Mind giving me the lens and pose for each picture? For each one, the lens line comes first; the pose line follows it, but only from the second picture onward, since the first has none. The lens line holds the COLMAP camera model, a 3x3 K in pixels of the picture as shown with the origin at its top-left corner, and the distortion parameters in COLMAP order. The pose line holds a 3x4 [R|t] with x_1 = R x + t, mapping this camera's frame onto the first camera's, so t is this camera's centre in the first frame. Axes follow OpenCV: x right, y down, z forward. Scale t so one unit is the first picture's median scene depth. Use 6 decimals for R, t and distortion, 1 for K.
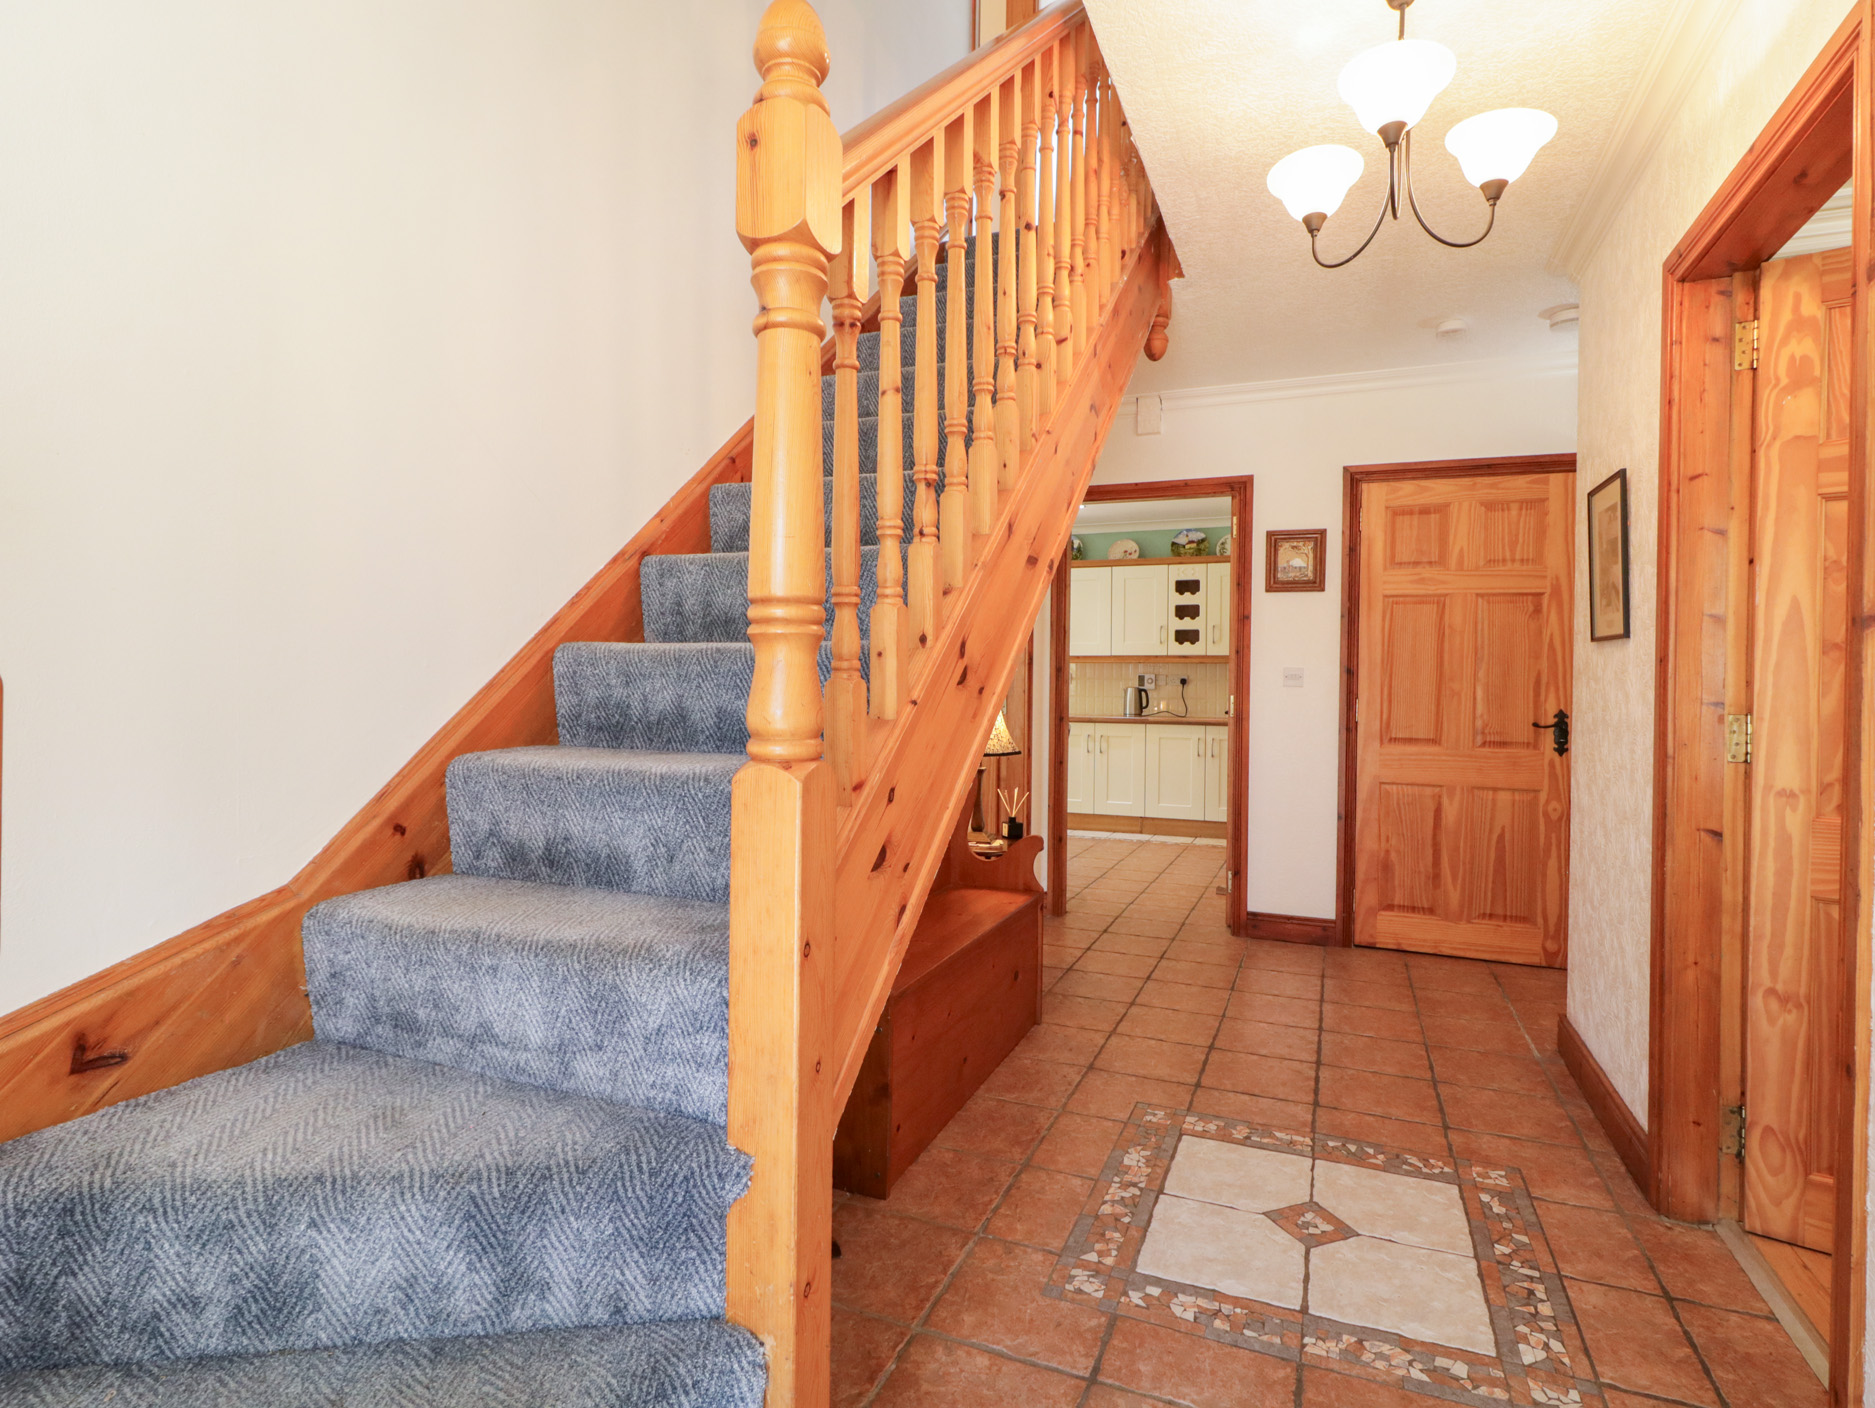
lens RADIAL K [[984.5, 0, 941.2], [0, 984.5, 698.3], [0, 0, 1]] dist [-0.000767, -0.003258]
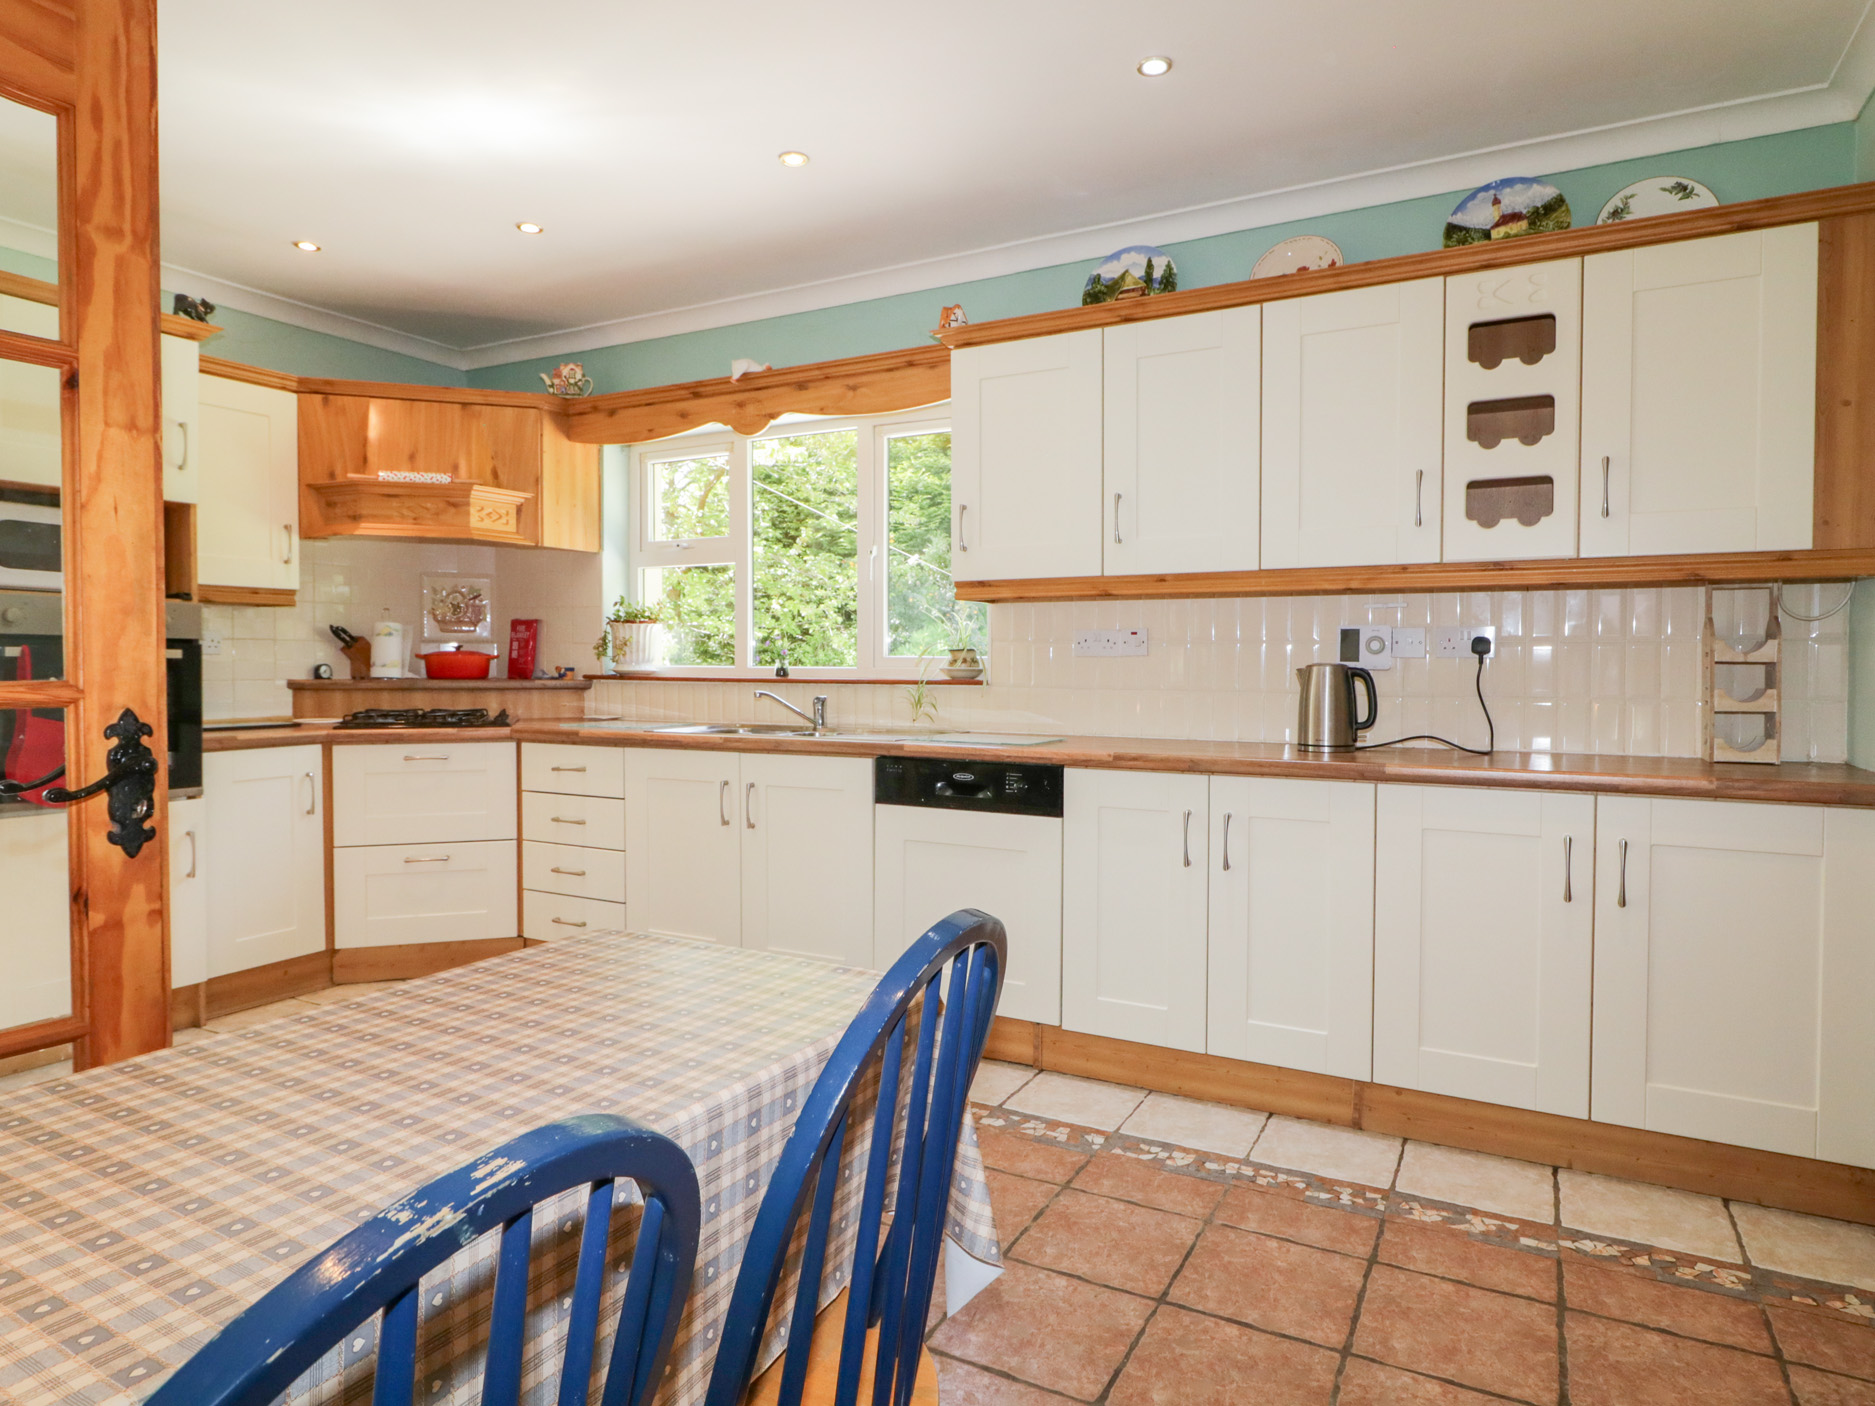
lens RADIAL K [[1092.5, 0, 921.5], [0, 1092.5, 693.8], [0, 0, 1]] dist [0.000916, -0.002600]
pose [[0.994129, -0.002982, -0.108165, 0.100589], [0.003875, 0.999960, 0.008048, -0.004628], [0.108136, -0.008419, 0.994100, 0.628029]]
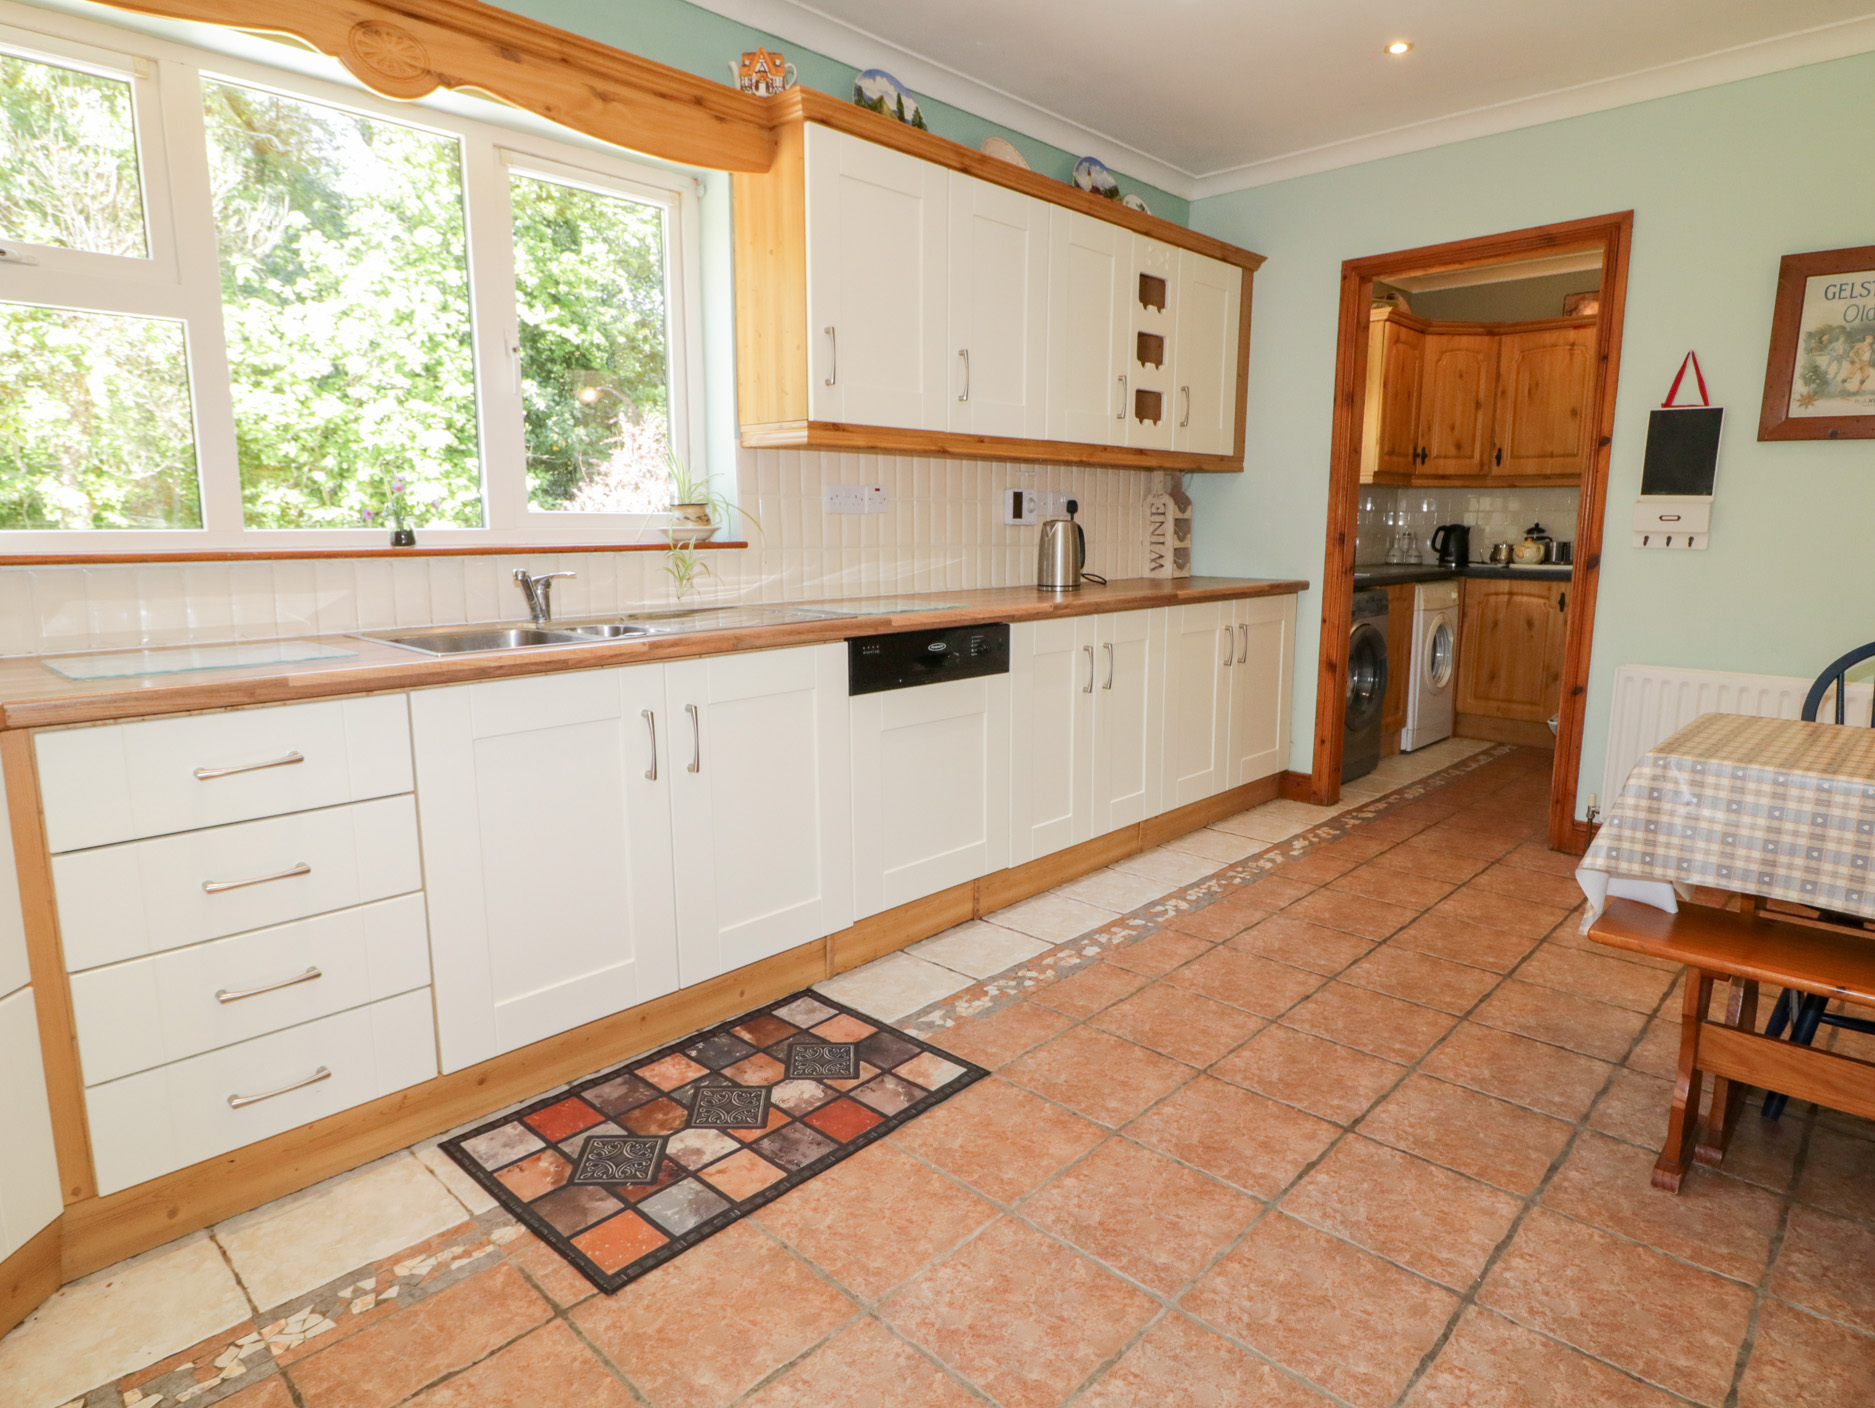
lens RADIAL K [[1092.5, 0, 956.3], [0, 1092.5, 699.1], [0, 0, 1]] dist [0.000916, -0.002600]
pose [[0.344356, -0.161474, 0.924849, -0.268998], [0.020178, 0.986144, 0.164663, -0.013960], [-0.938622, -0.038041, 0.342842, 0.896002]]
